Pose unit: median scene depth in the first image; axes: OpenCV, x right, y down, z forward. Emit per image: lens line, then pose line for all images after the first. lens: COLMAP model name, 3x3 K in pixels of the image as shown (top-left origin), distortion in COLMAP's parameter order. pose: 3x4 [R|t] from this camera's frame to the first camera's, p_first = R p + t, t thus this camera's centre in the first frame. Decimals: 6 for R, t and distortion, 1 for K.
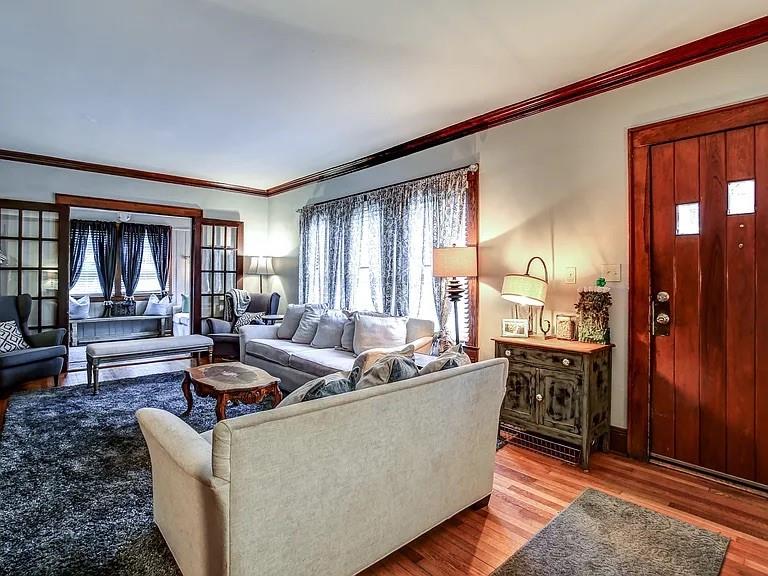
lens RADIAL K [[422.5, 0, 383.9], [0, 422.5, 276.1], [0, 0, 1]] dist [-0.003489, 0.000301]
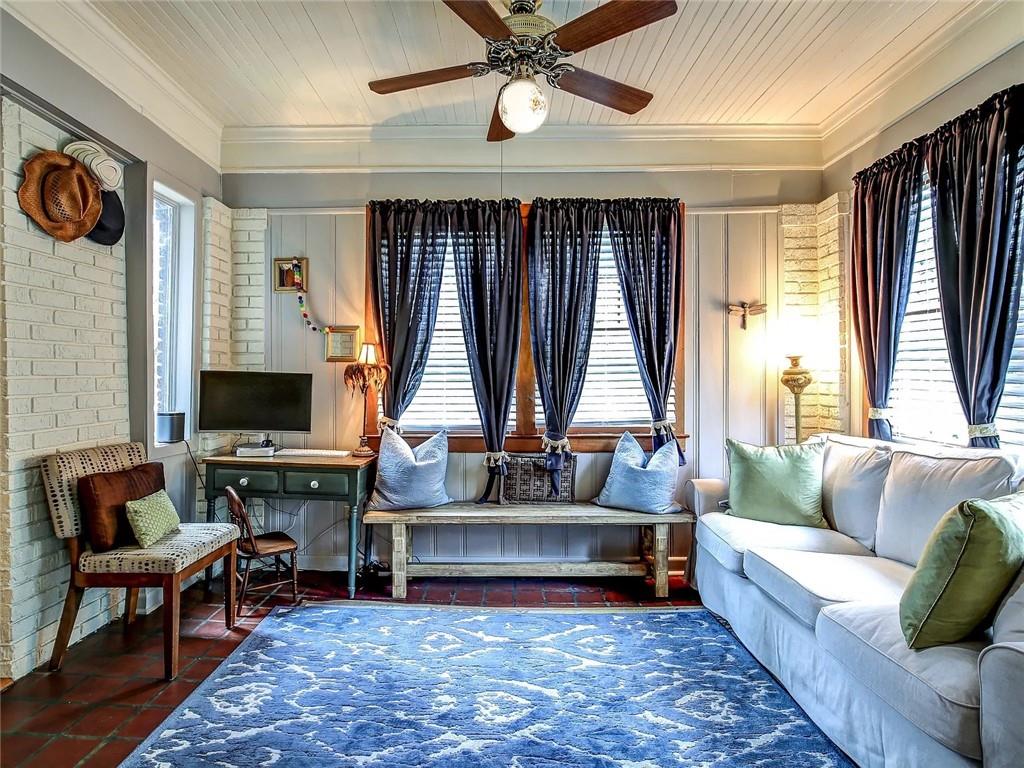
lens RADIAL K [[529.3, 0, 500.3], [0, 529.3, 378.6], [0, 0, 1]] dist [-0.025617, 0.000099]
pose [[0.755579, -0.002547, -0.655053, -0.531072], [0.002013, 0.999997, -0.001566, 0.007703], [0.655054, -0.000136, 0.755582, 0.947637]]
